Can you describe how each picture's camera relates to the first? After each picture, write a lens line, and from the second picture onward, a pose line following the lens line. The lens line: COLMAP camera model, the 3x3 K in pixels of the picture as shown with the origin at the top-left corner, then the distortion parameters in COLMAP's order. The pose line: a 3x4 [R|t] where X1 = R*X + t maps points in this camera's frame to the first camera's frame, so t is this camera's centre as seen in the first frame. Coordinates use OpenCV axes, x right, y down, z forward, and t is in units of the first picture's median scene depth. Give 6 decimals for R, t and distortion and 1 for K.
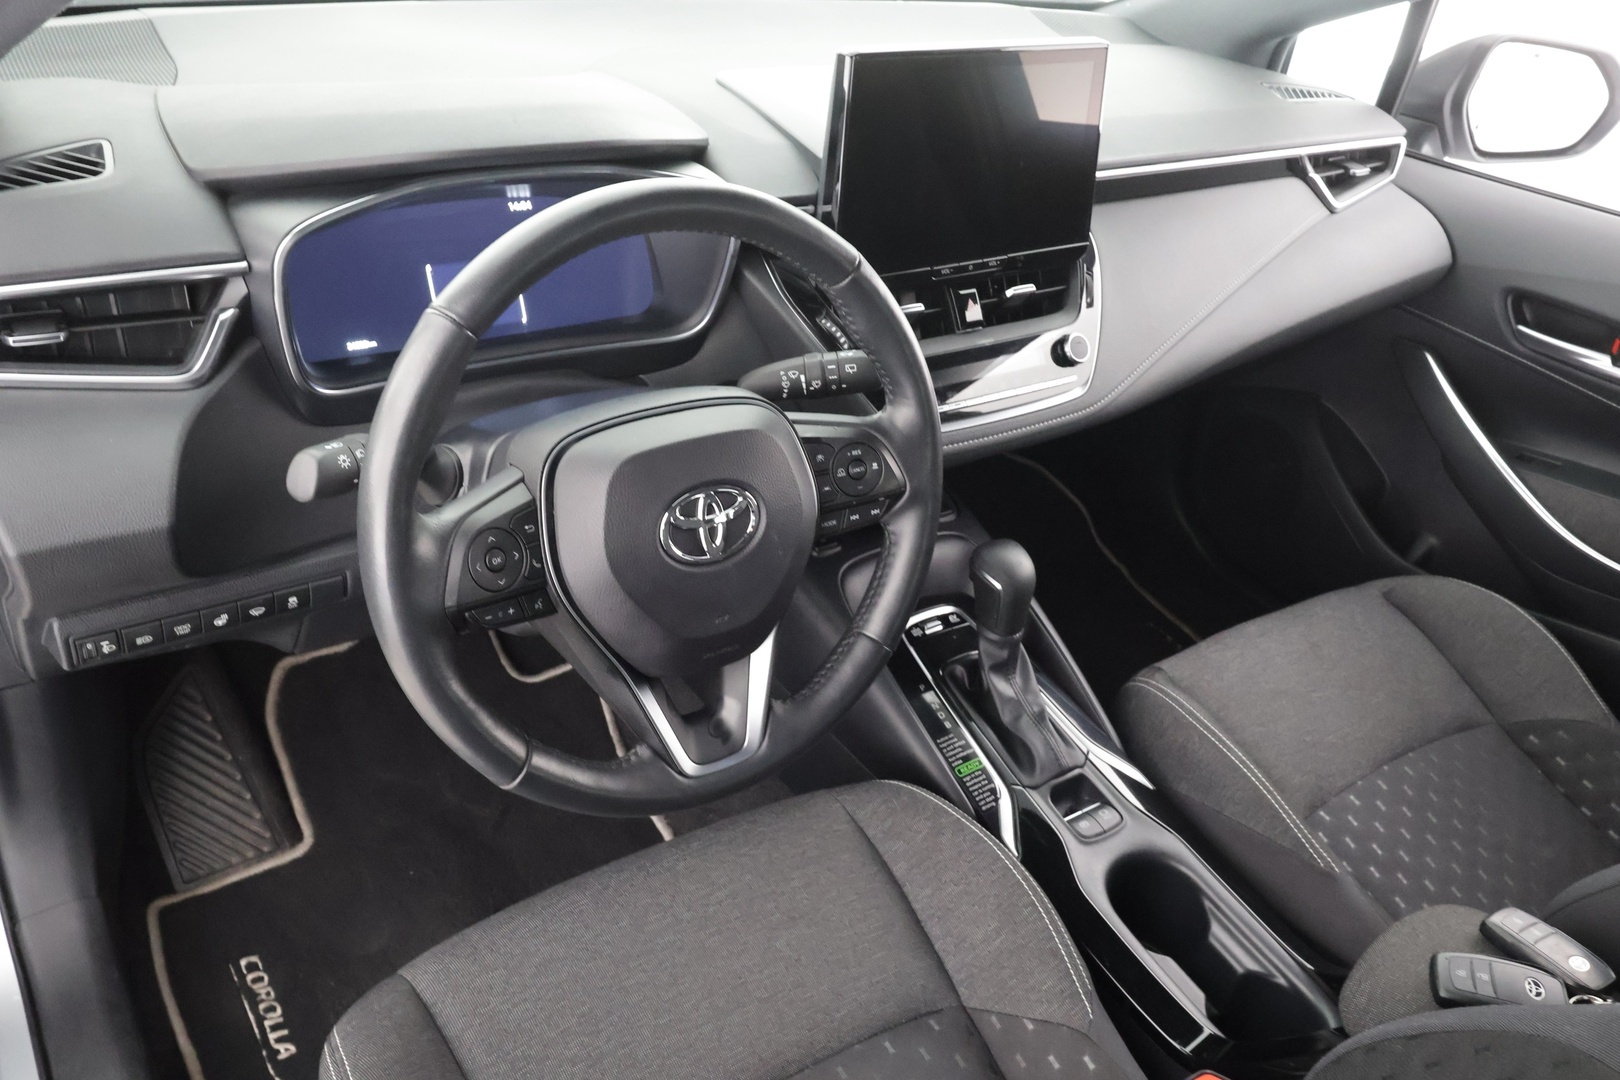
lens RADIAL K [[1329.7, 0, 810.0], [0, 1329.7, 540.0], [0, 0, 1]] dist [0.001083, -0.000200]
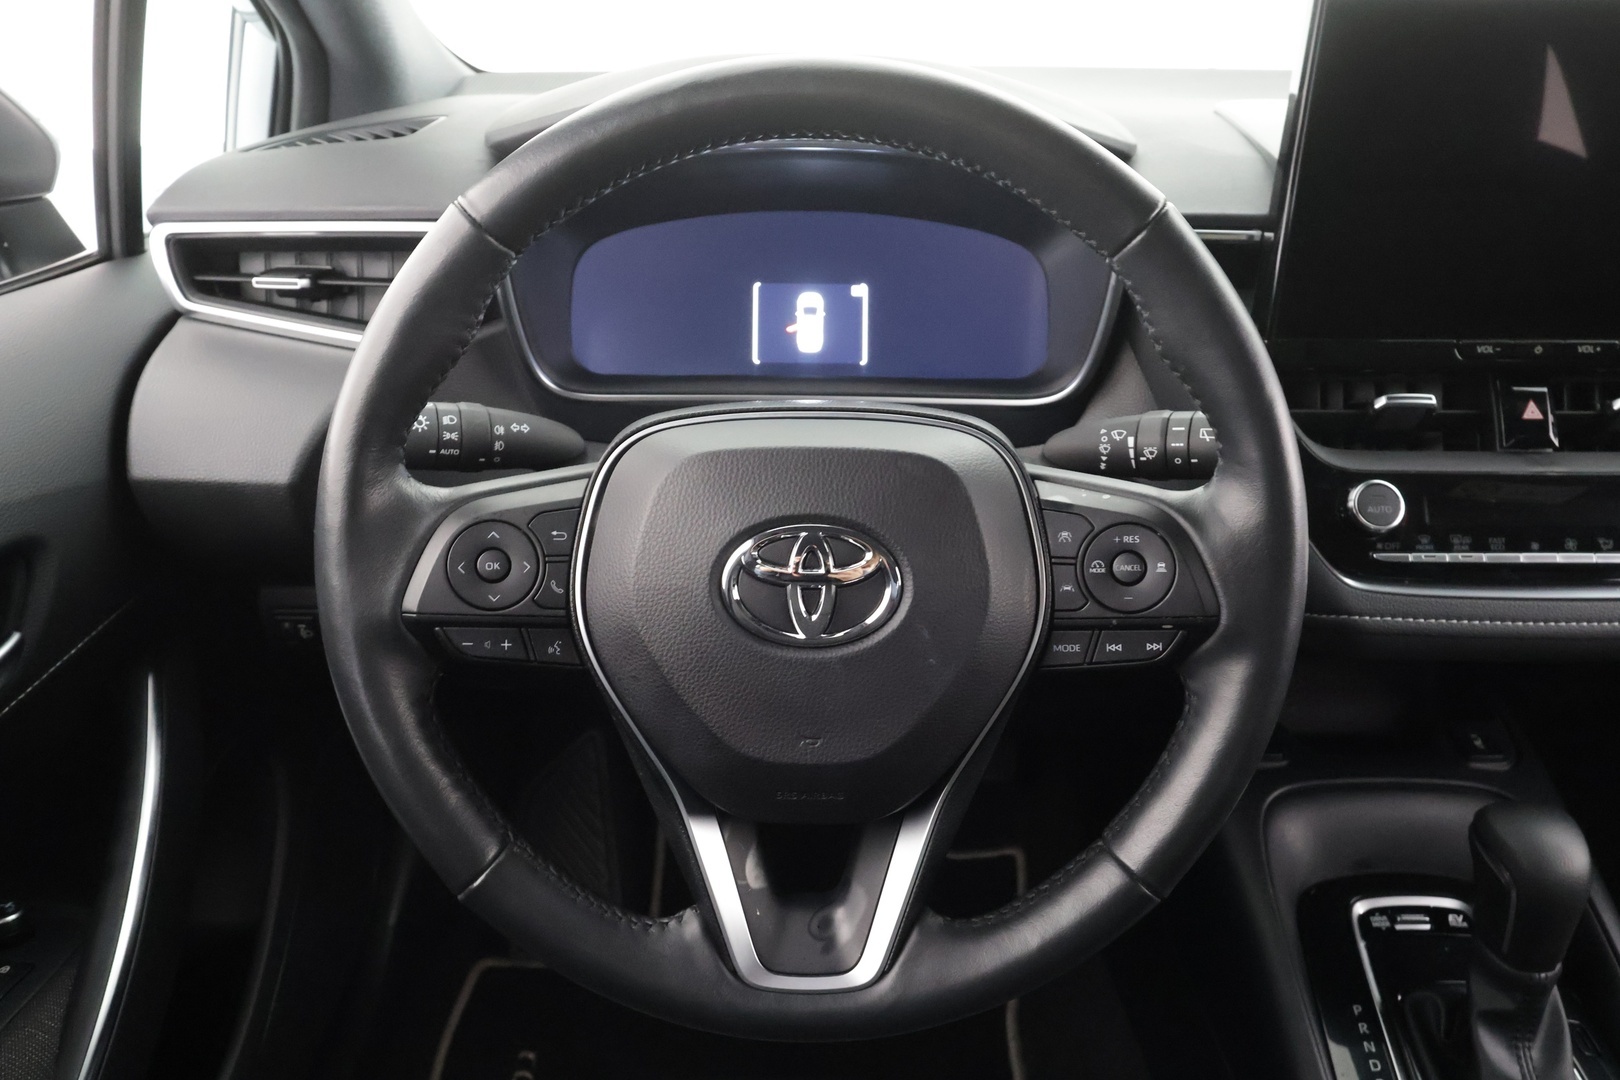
lens RADIAL K [[1261.9, 0, 810.0], [0, 1261.9, 540.0], [0, 0, 1]] dist [-0.004695, -0.006149]
pose [[0.816385, 0.136589, -0.561123, 0.218643], [-0.233678, 0.966663, -0.104675, 0.025845], [0.528120, 0.216577, 0.821087, 0.421829]]
